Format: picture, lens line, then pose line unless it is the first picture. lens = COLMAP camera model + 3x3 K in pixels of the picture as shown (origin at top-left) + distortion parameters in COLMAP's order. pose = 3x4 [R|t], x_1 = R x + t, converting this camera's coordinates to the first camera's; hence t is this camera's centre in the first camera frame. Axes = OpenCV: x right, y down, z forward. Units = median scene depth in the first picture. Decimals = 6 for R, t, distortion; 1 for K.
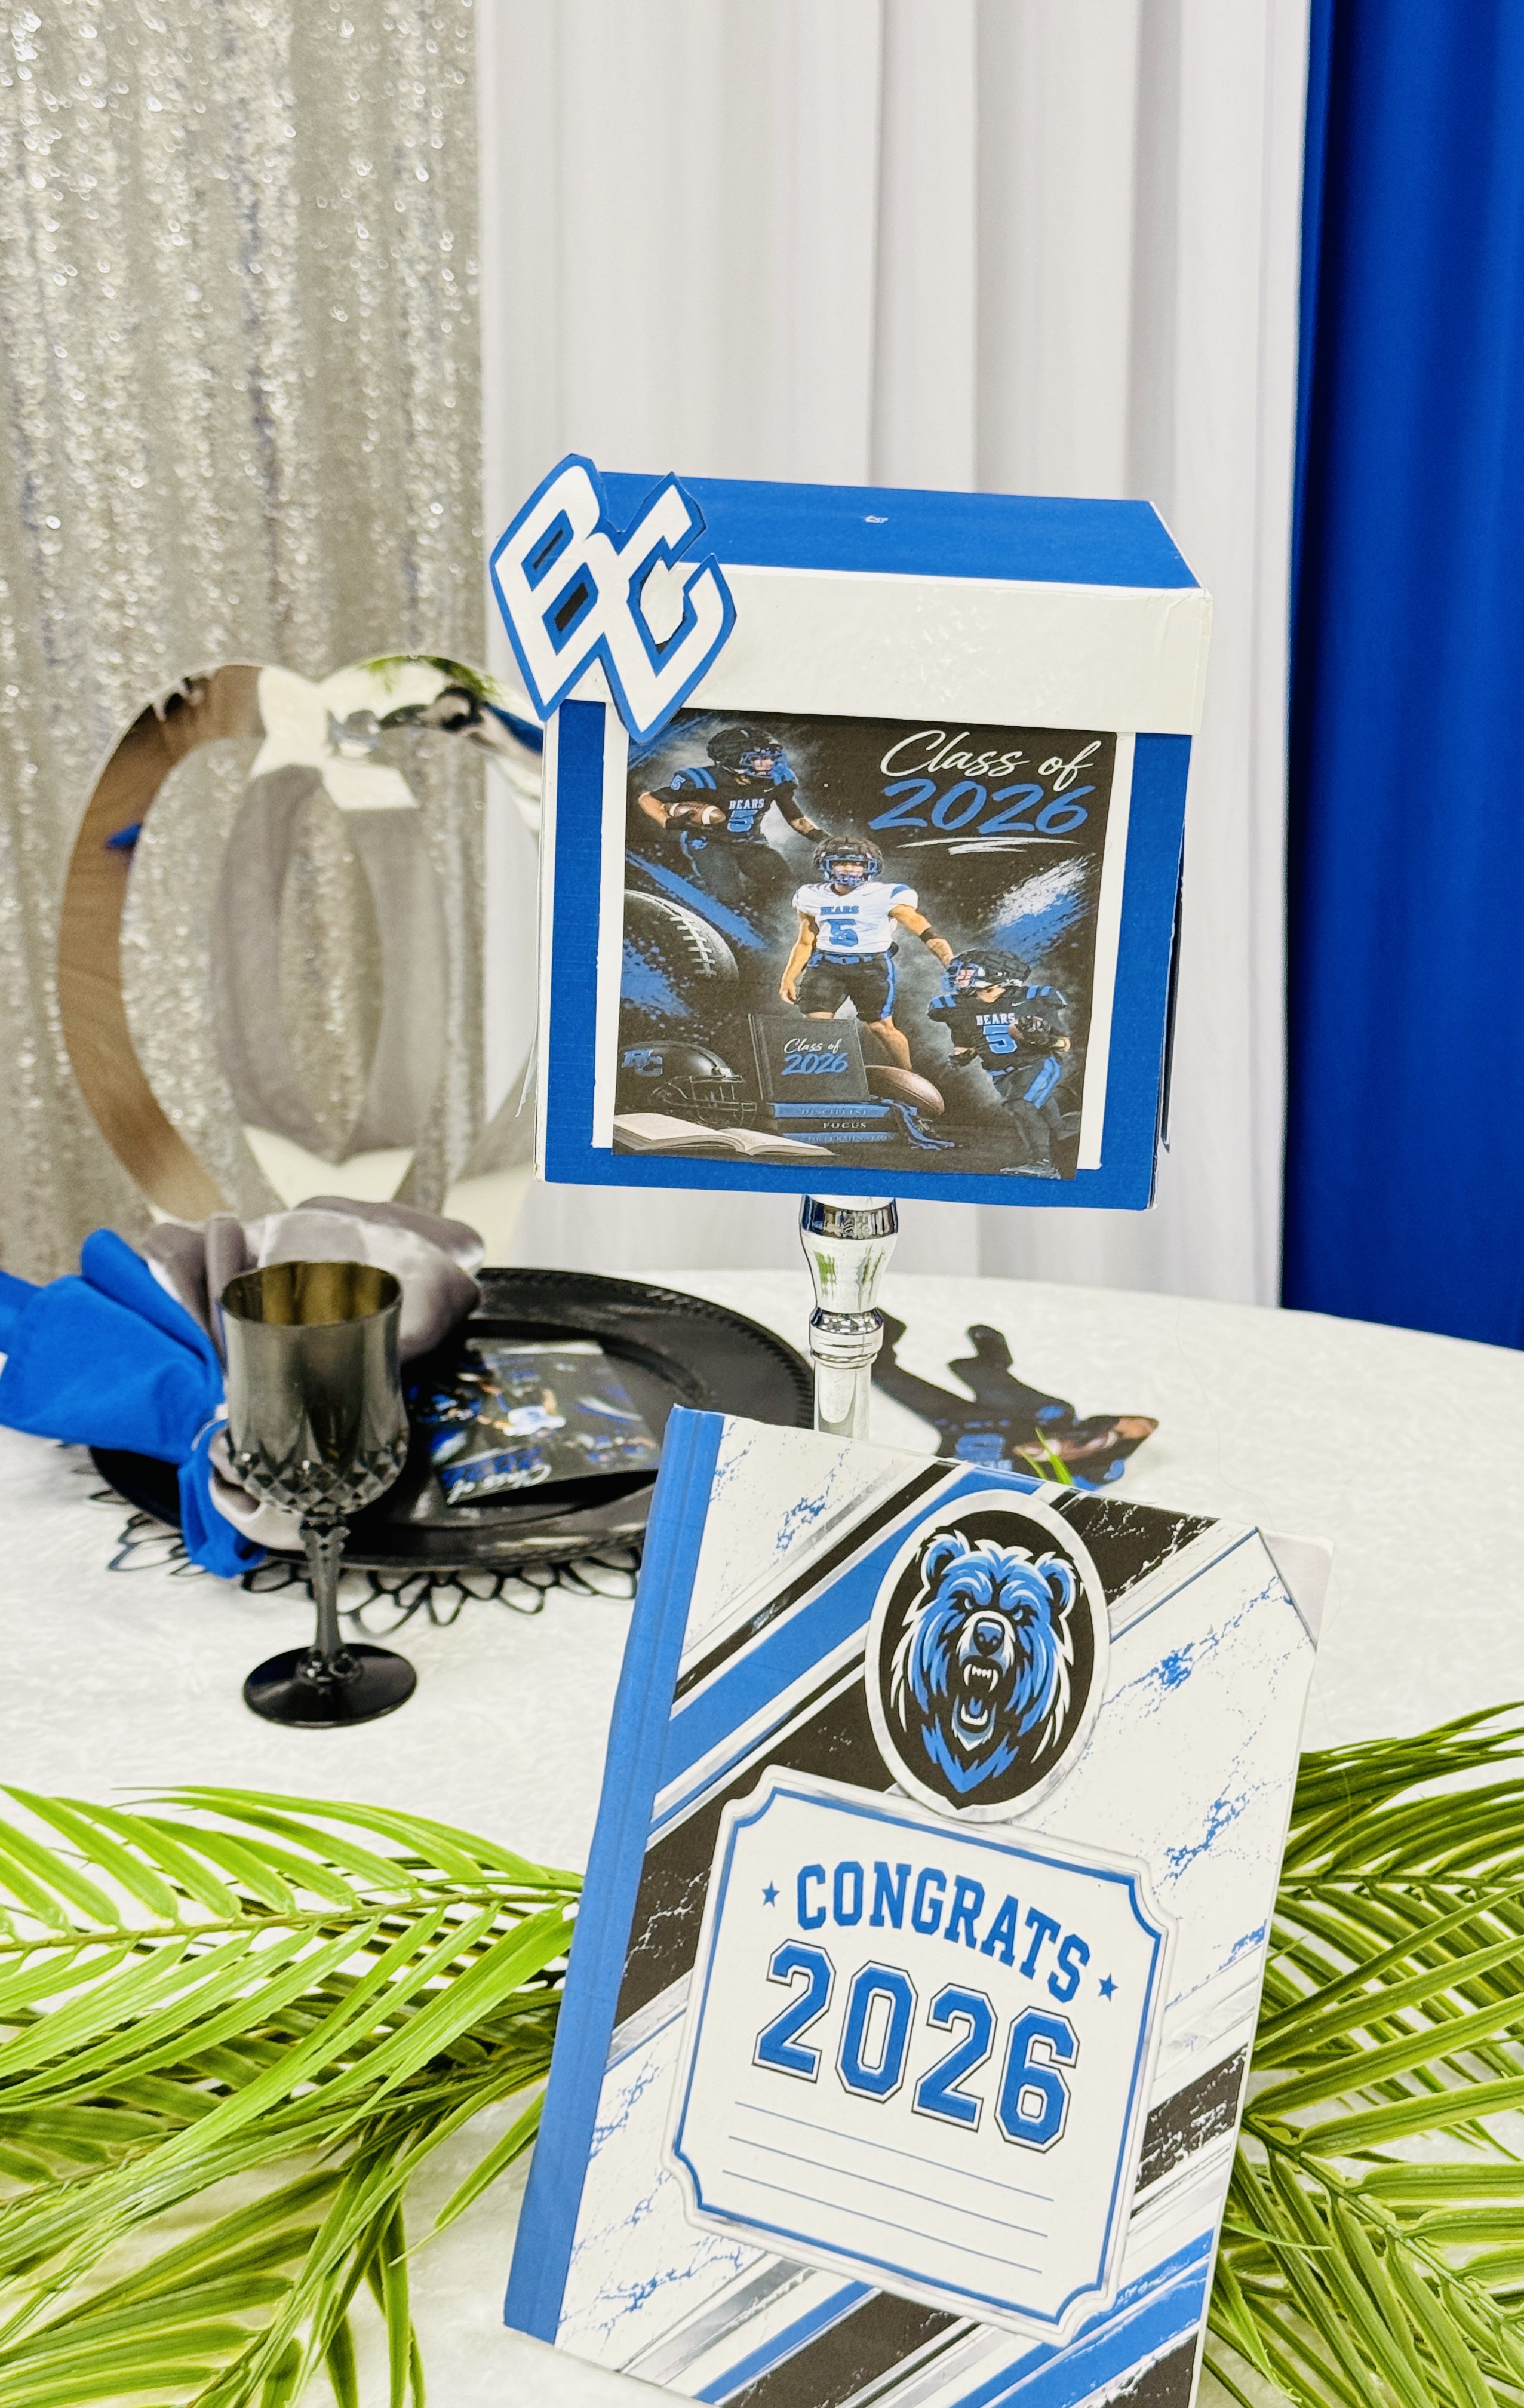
lens RADIAL K [[3326.2, 0, 840.7], [0, 3326.2, 1211.0], [0, 0, 1]] dist [0.155127, -0.121919]
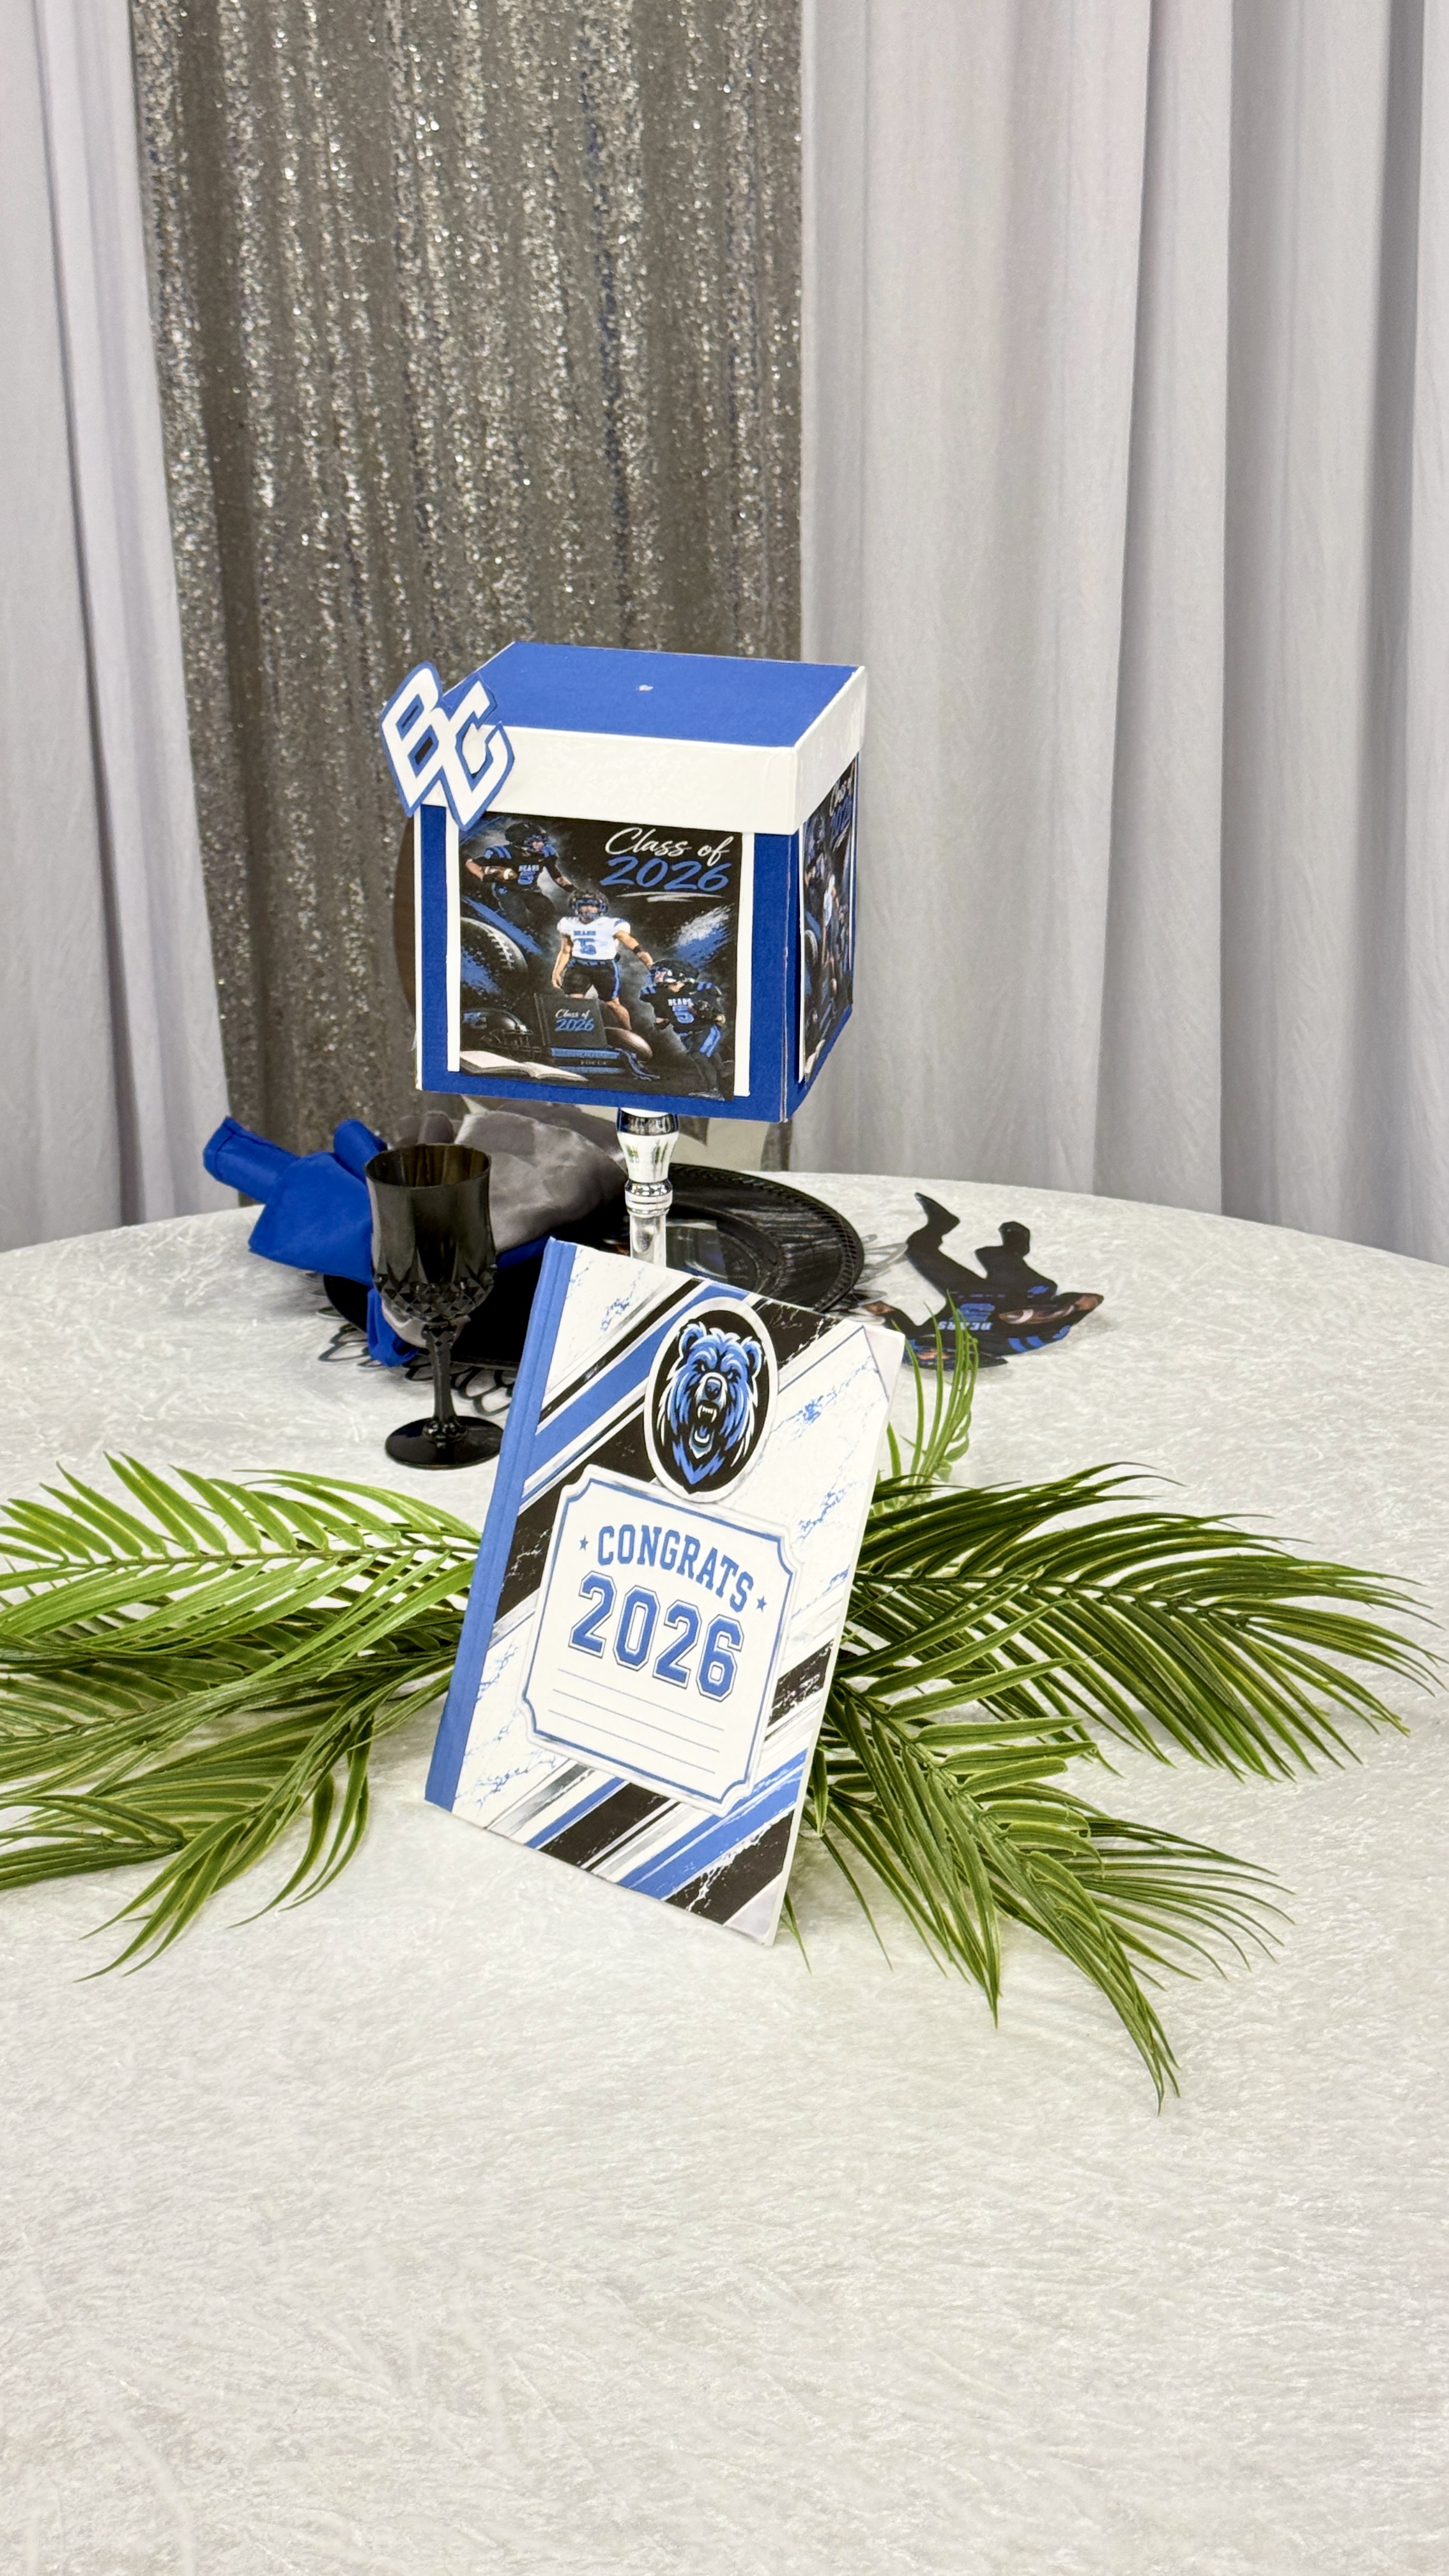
lens RADIAL K [[3464.0, 0, 747.5], [0, 3464.0, 1296.5], [0, 0, 1]] dist [0.159598, -0.177117]
pose [[0.978773, 0.051131, -0.198467, 0.423724], [-0.042035, 0.997875, 0.049780, 0.000947], [0.200591, -0.040381, 0.978842, -0.672890]]
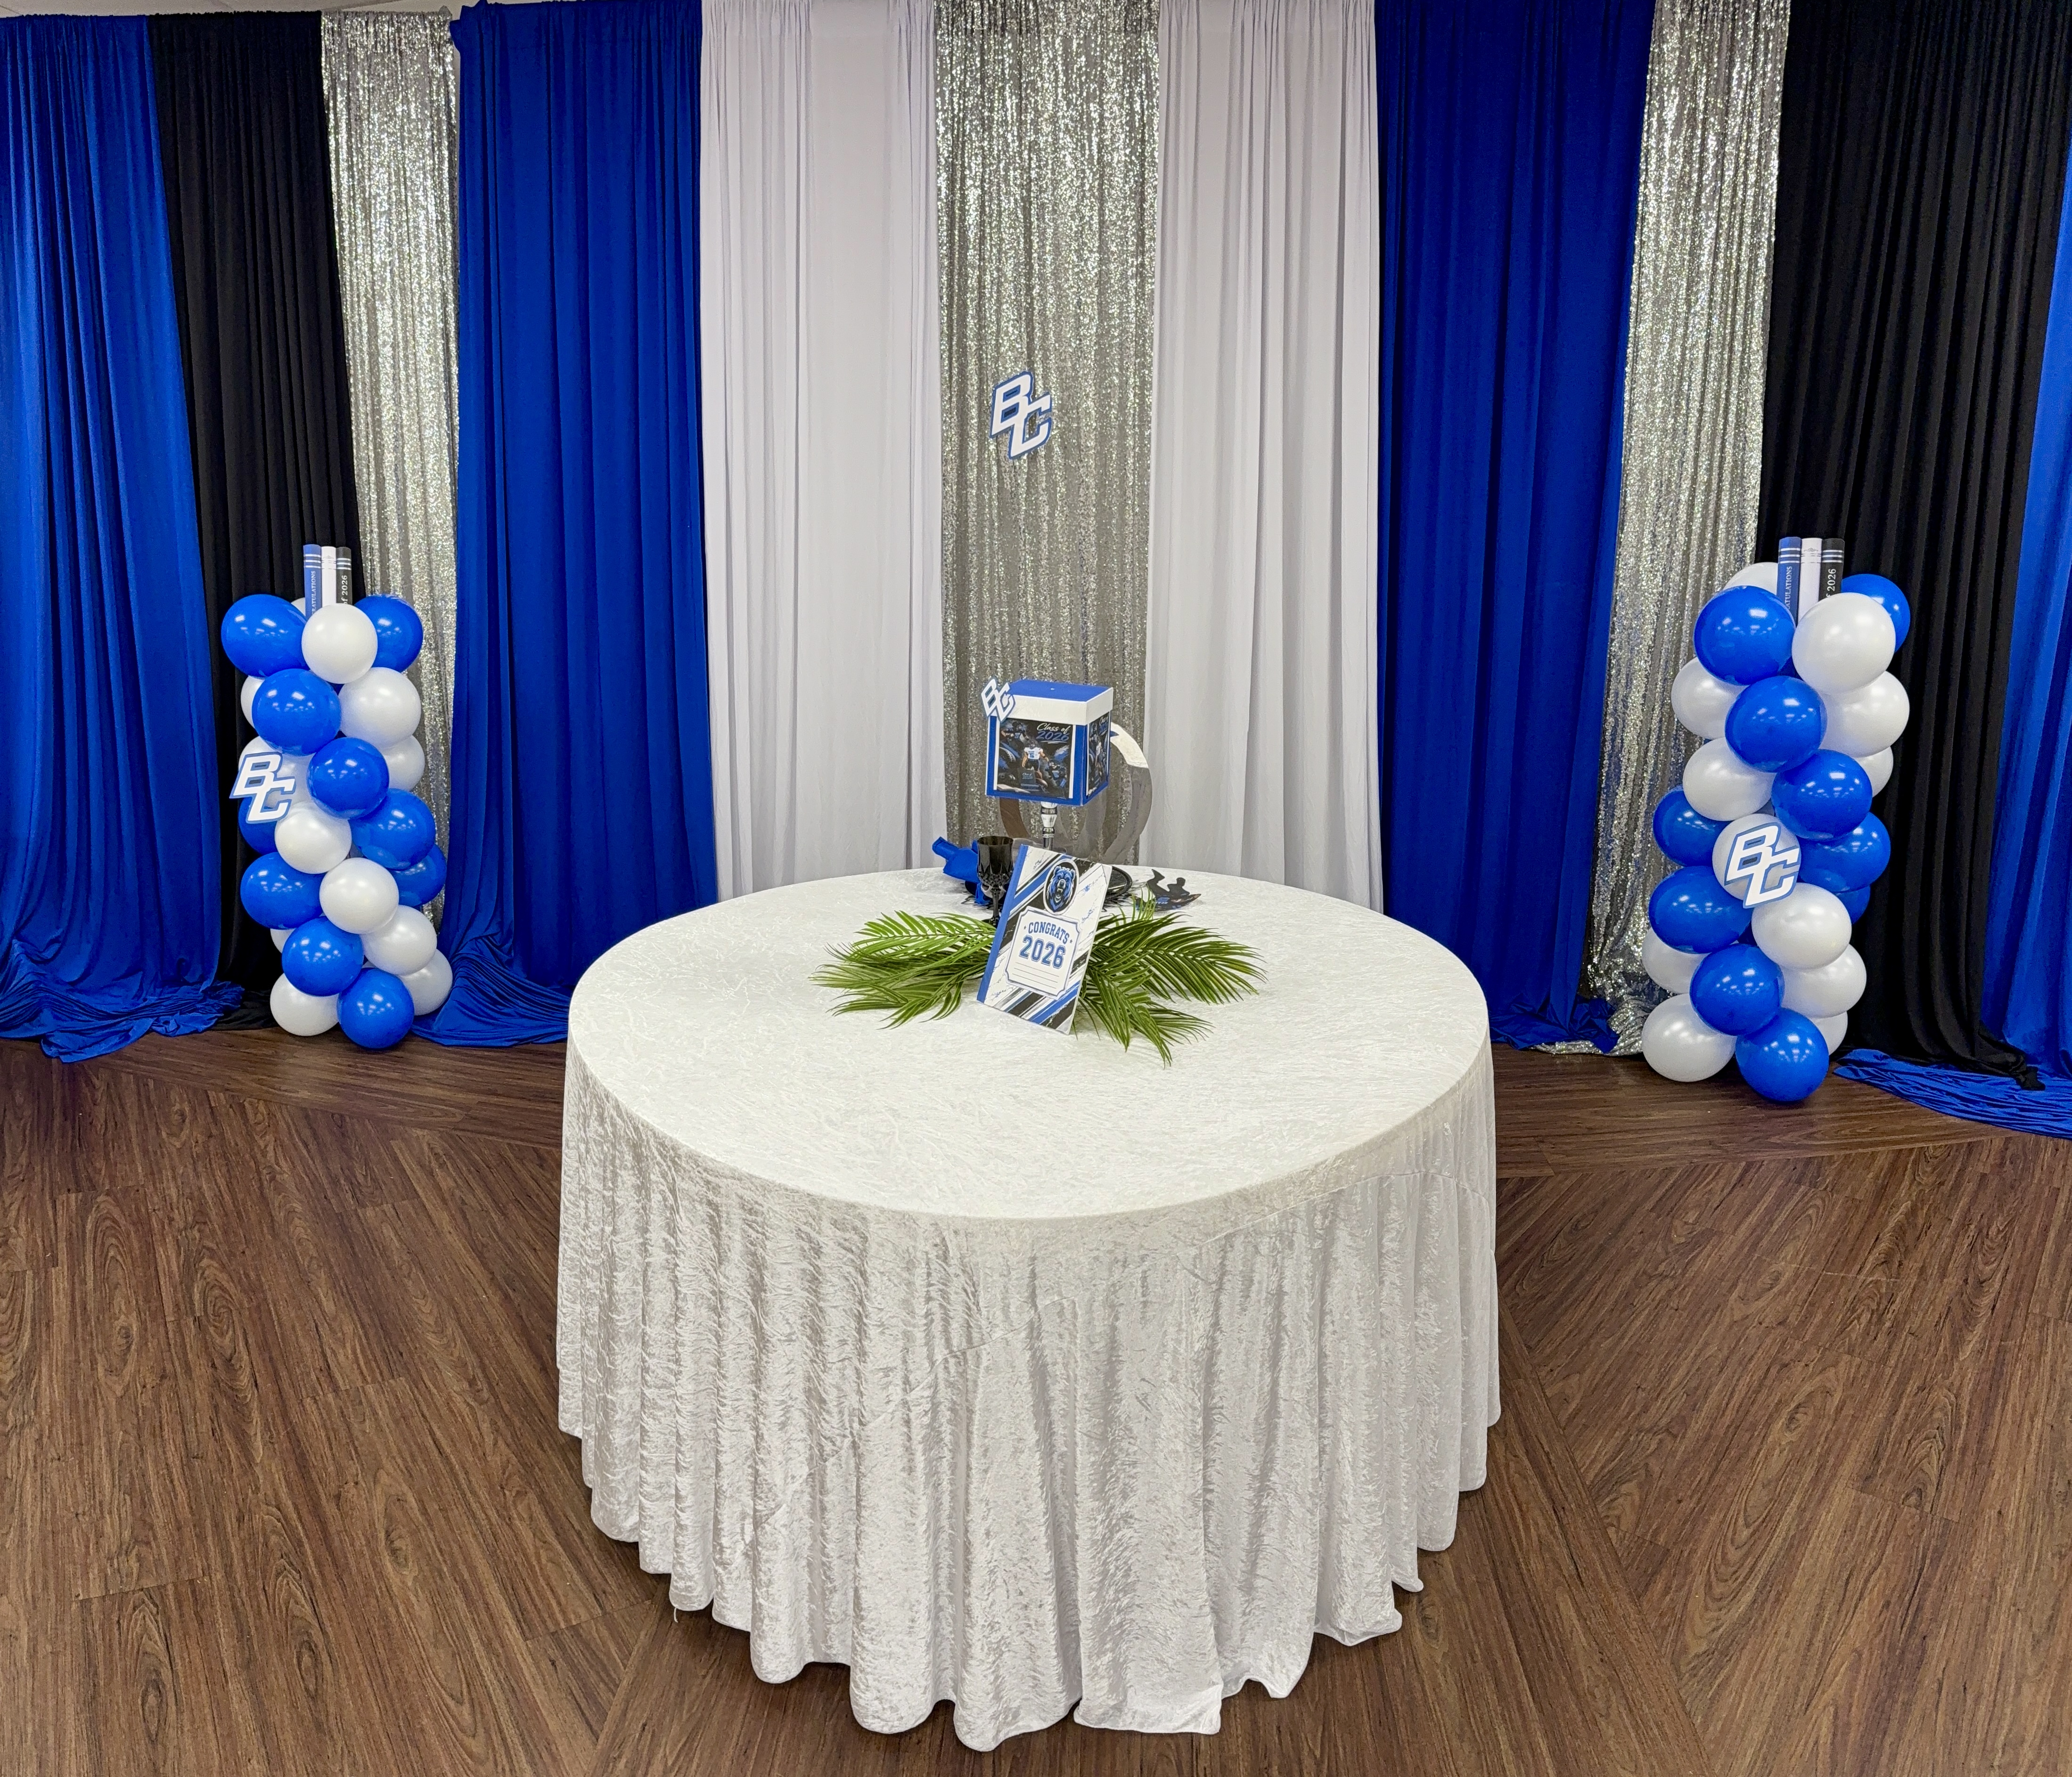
lens RADIAL K [[1357.2, 0, 1036.0], [0, 1357.2, 888.5], [0, 0, 1]] dist [0.112086, 0.000093]
pose [[0.952069, 0.083047, -0.294393, 0.755176], [-0.099502, 0.994178, -0.041339, 0.259888], [0.289246, 0.068651, 0.954790, -1.357969]]
